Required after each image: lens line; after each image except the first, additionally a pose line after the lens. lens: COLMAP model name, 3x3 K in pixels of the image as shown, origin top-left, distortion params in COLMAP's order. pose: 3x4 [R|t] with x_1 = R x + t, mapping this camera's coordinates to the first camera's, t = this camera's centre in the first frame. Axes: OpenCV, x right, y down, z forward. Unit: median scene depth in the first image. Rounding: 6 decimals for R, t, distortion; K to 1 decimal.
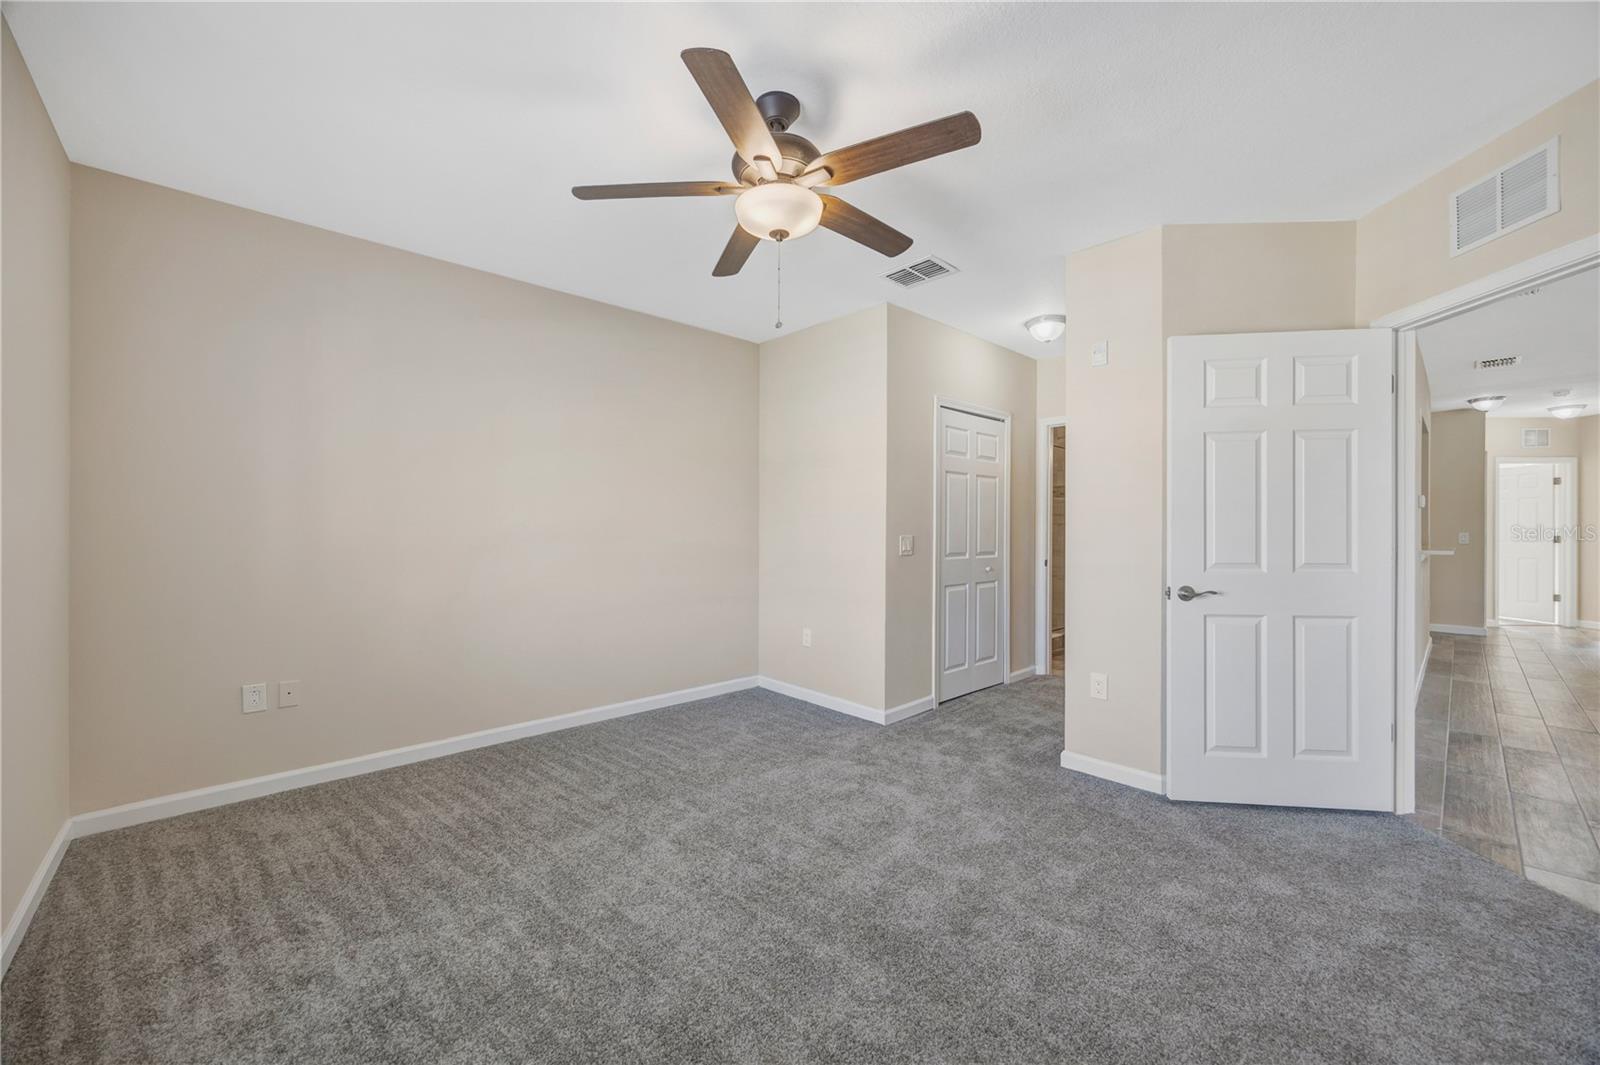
lens RADIAL K [[623.7, 0, 802.0], [0, 623.7, 536.1], [0, 0, 1]] dist [-0.001668, -0.000097]
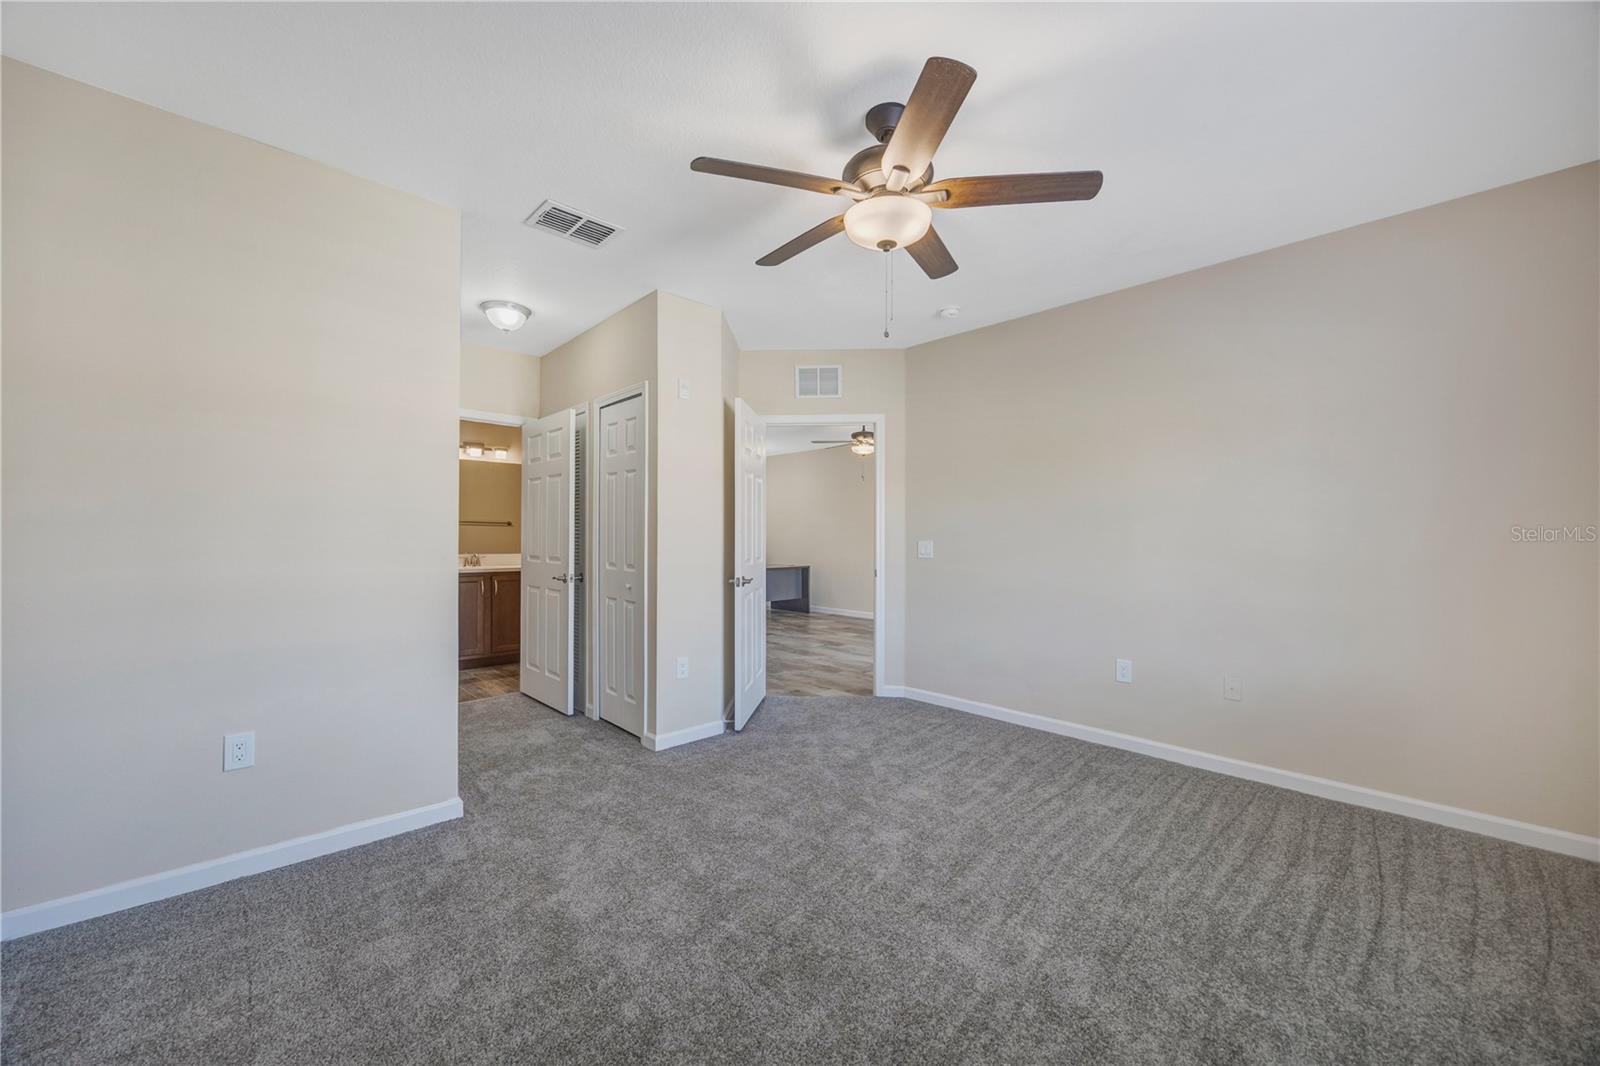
lens RADIAL K [[623.7, 0, 802.0], [0, 623.7, 536.6], [0, 0, 1]] dist [-0.001668, -0.000097]
pose [[-0.025279, -0.003057, 0.999676, -0.854913], [0.006952, 0.999971, 0.003233, -0.013889], [-0.999656, 0.007031, -0.025257, 0.951728]]
